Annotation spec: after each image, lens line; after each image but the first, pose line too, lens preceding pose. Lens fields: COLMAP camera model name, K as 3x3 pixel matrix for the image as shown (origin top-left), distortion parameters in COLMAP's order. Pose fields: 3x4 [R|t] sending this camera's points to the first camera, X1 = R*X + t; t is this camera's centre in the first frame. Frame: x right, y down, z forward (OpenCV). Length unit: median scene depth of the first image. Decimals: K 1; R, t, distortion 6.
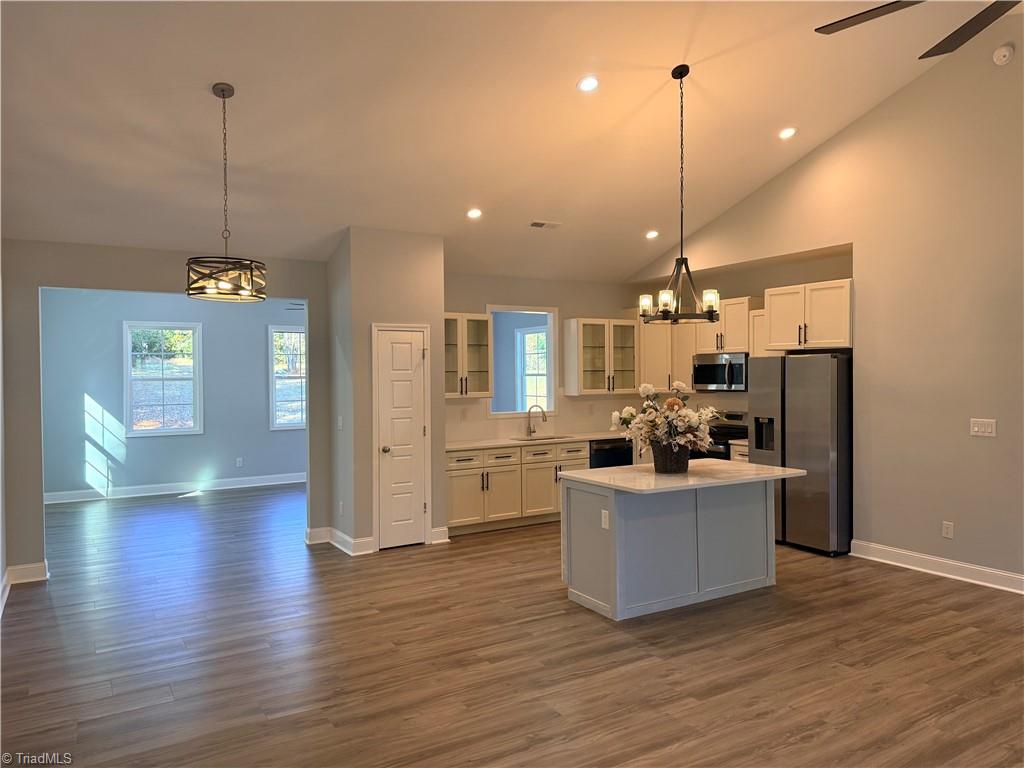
lens RADIAL K [[721.8, 0, 512.5], [0, 721.8, 378.3], [0, 0, 1]] dist [0.060261, -0.058845]
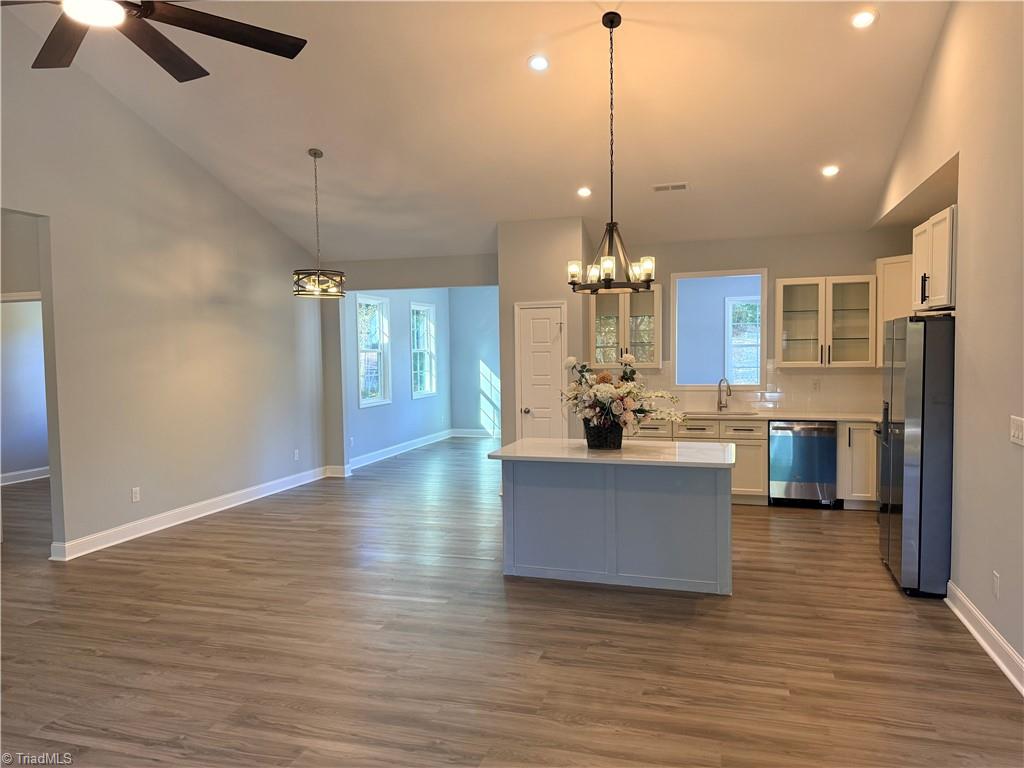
lens RADIAL K [[715.4, 0, 512.0], [0, 715.4, 384.0], [0, 0, 1]] dist [0.092934, -0.136464]
pose [[0.659923, 0.036191, -0.750461, 0.850039], [0.003882, 0.998662, 0.051574, -0.005710], [0.751323, -0.036948, 0.658899, 0.279688]]
